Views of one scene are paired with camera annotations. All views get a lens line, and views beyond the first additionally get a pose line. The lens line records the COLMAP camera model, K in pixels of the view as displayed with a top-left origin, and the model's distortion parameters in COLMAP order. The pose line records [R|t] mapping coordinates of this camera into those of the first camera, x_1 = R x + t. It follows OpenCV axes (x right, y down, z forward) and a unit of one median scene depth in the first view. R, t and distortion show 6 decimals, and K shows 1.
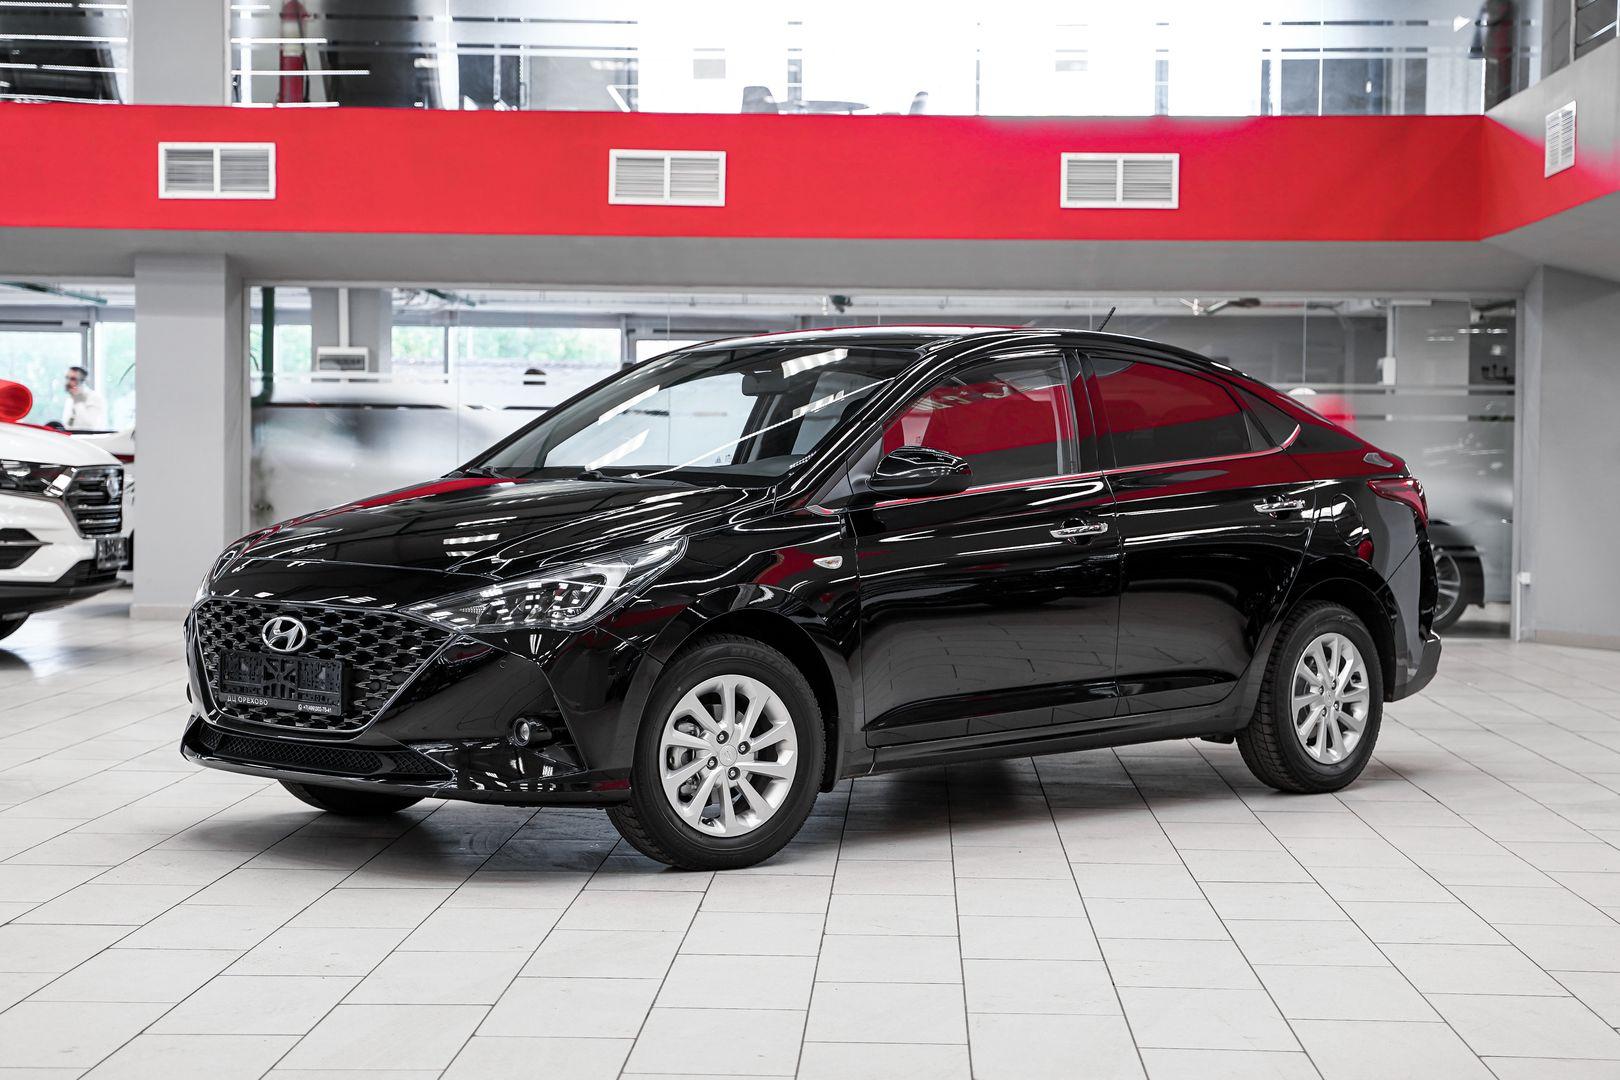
lens RADIAL K [[2838.8, 0, 810.0], [0, 2838.8, 540.0], [0, 0, 1]] dist [0.131399, -0.034583]
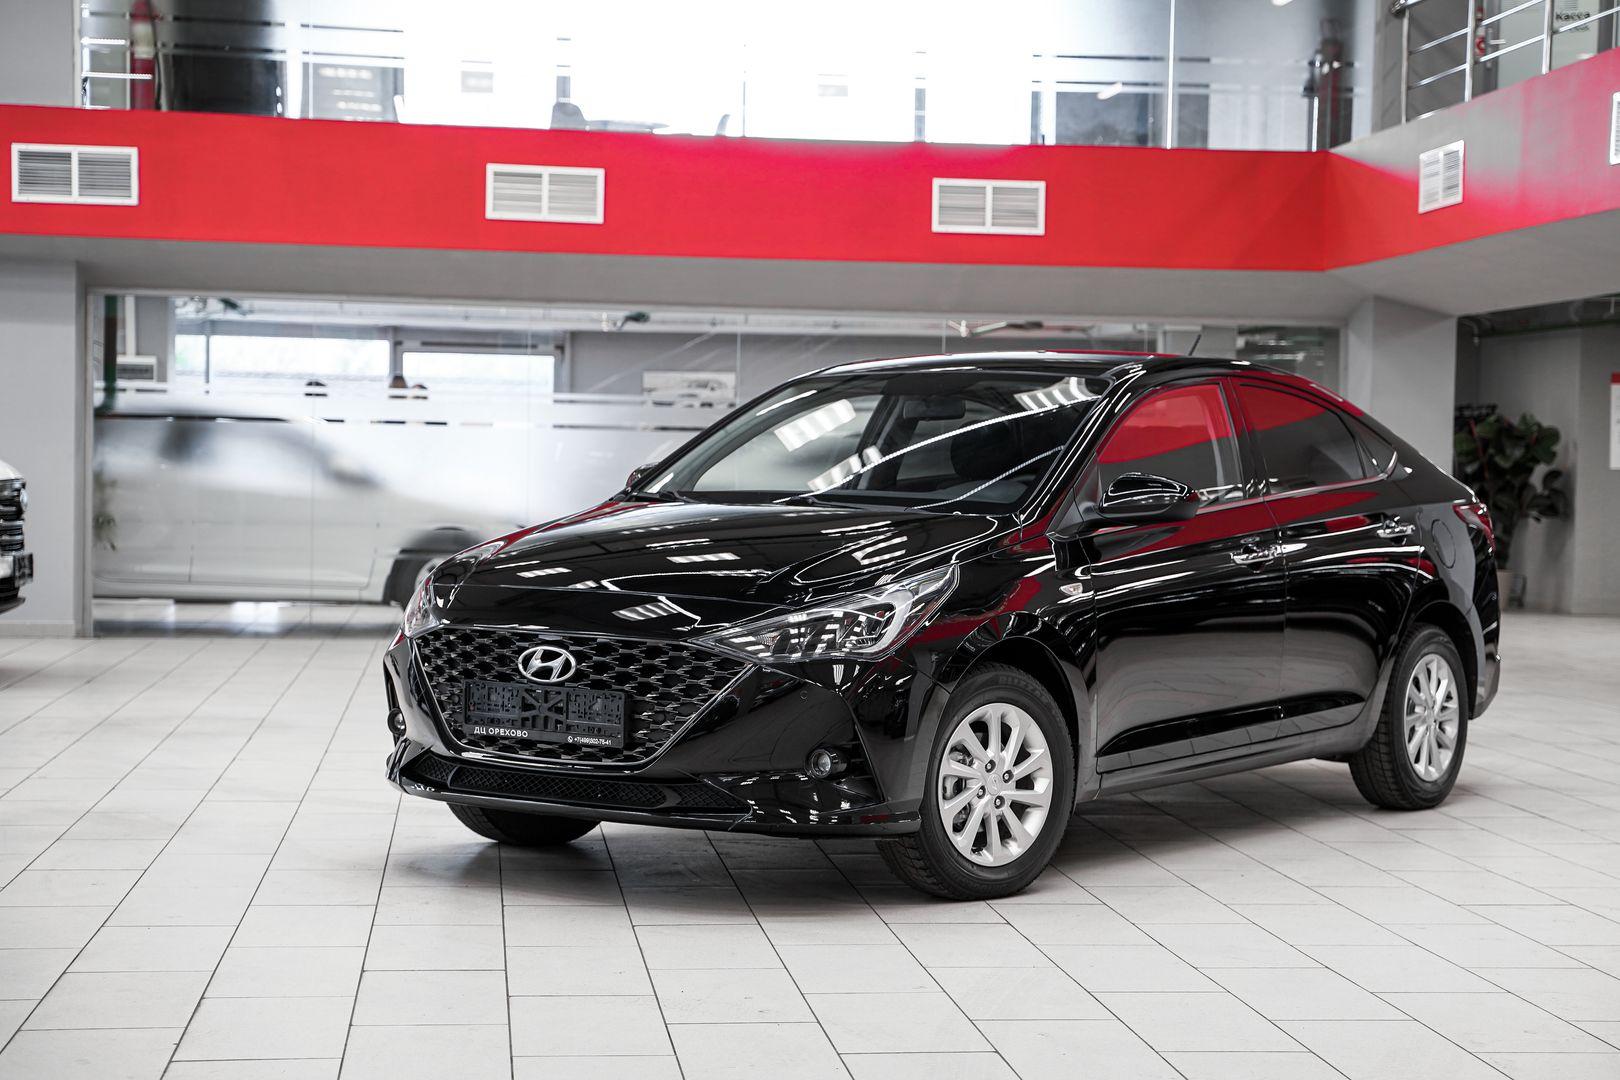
lens RADIAL K [[2753.6, 0, 810.0], [0, 2753.6, 540.0], [0, 0, 1]] dist [0.162677, 0.159785]
pose [[0.987224, 0.001744, 0.159330, -0.112046], [-0.001372, 0.999996, -0.002445, -0.003268], [-0.159333, 0.002195, 0.987222, 0.025669]]
